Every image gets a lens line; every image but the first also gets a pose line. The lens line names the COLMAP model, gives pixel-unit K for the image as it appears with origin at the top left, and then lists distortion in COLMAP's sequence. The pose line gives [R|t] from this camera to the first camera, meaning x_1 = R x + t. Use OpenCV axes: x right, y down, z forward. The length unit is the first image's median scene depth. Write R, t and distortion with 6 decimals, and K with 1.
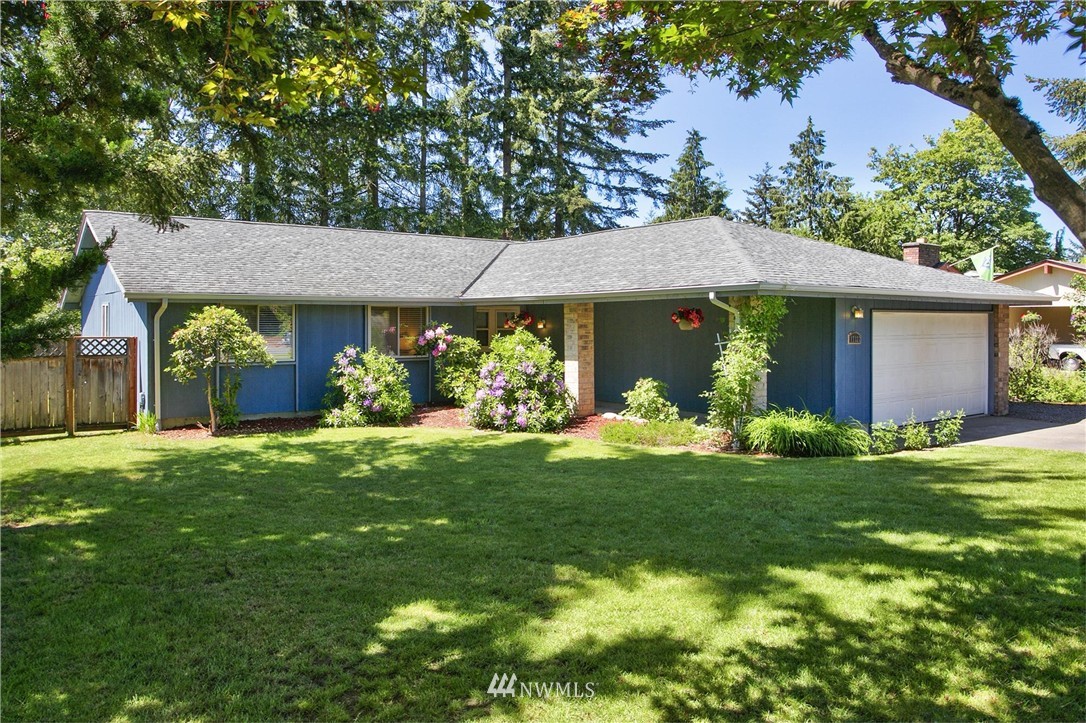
lens RADIAL K [[756.6, 0, 499.9], [0, 756.6, 342.3], [0, 0, 1]] dist [-0.027549, 0.001669]
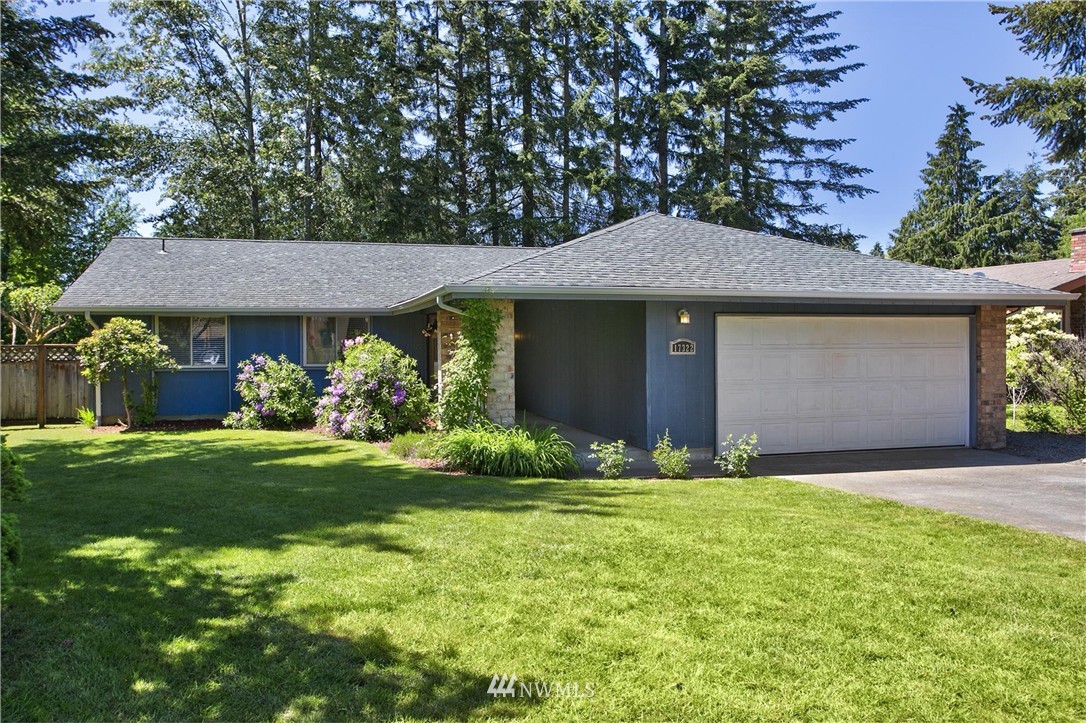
lens RADIAL K [[793.3, 0, 532.9], [0, 793.3, 354.7], [0, 0, 1]] dist [-0.011553, 0.003290]
pose [[0.942178, 0.005721, -0.335063, 0.562938], [-0.006798, 0.999975, -0.002042, 0.005815], [0.335043, 0.004202, 0.942194, 0.077820]]
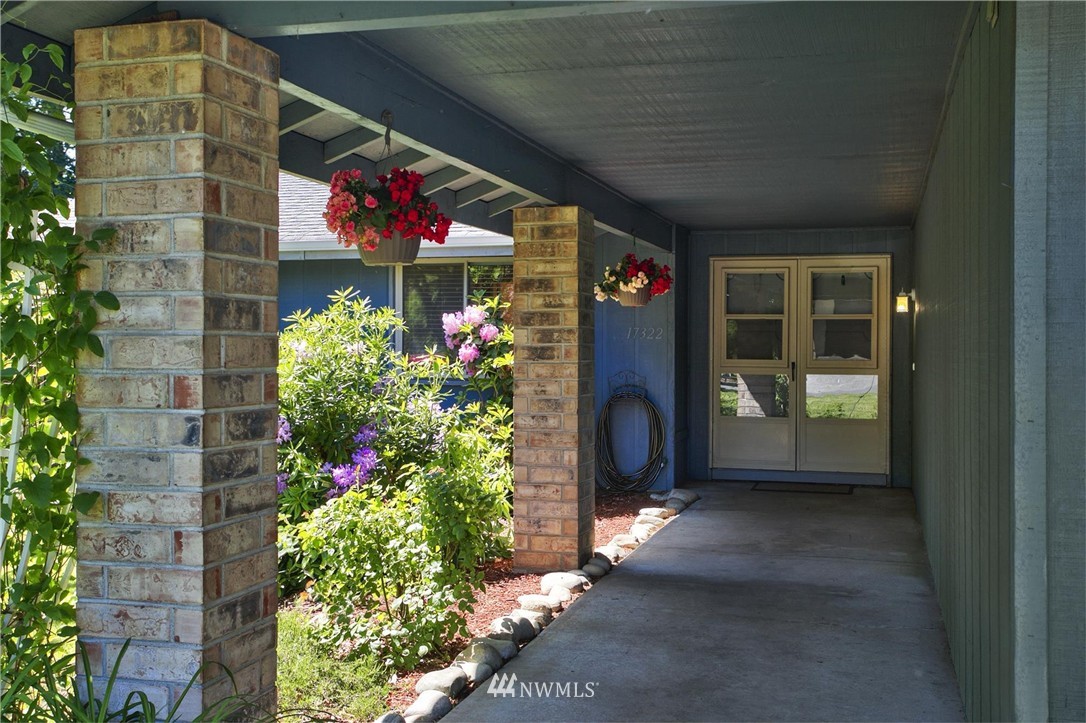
lens RADIAL K [[1128.9, 0, 543.0], [0, 1128.9, 361.5], [0, 0, 1]] dist [-0.007380, -0.002978]
pose [[0.618074, 0.017000, -0.785936, 0.489199], [-0.025150, 0.999682, 0.001846, 0.010012], [0.785718, 0.018625, 0.618305, 0.725343]]
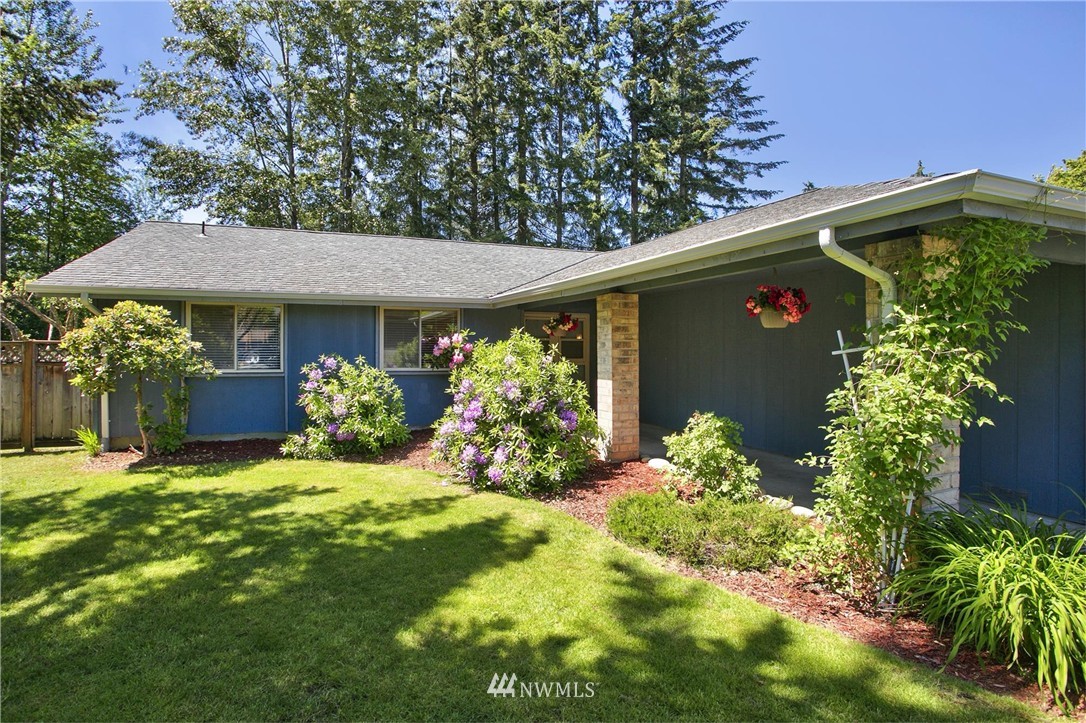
lens RADIAL K [[535.6, 0, 536.4], [0, 535.6, 352.7], [0, 0, 1]] dist [-0.059316, 0.020390]
pose [[0.974254, 0.008862, -0.225278, 0.146716], [-0.011685, 0.999869, -0.011200, 0.006571], [0.225149, 0.013543, 0.974230, 0.523079]]
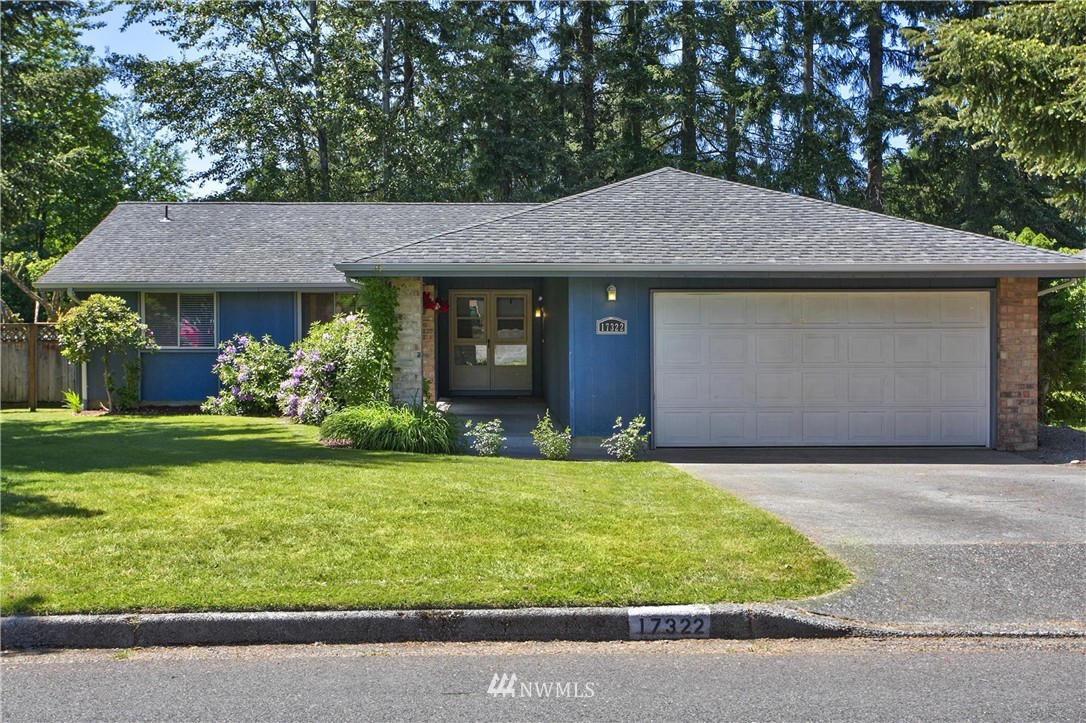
lens RADIAL K [[1191.8, 0, 543.0], [0, 1191.8, 361.5], [0, 0, 1]] dist [0.086676, -0.188649]
pose [[0.841683, 0.018997, -0.539637, 1.000171], [-0.012910, 0.999803, 0.015060, 0.012782], [0.539817, -0.005709, 0.841763, -0.093722]]
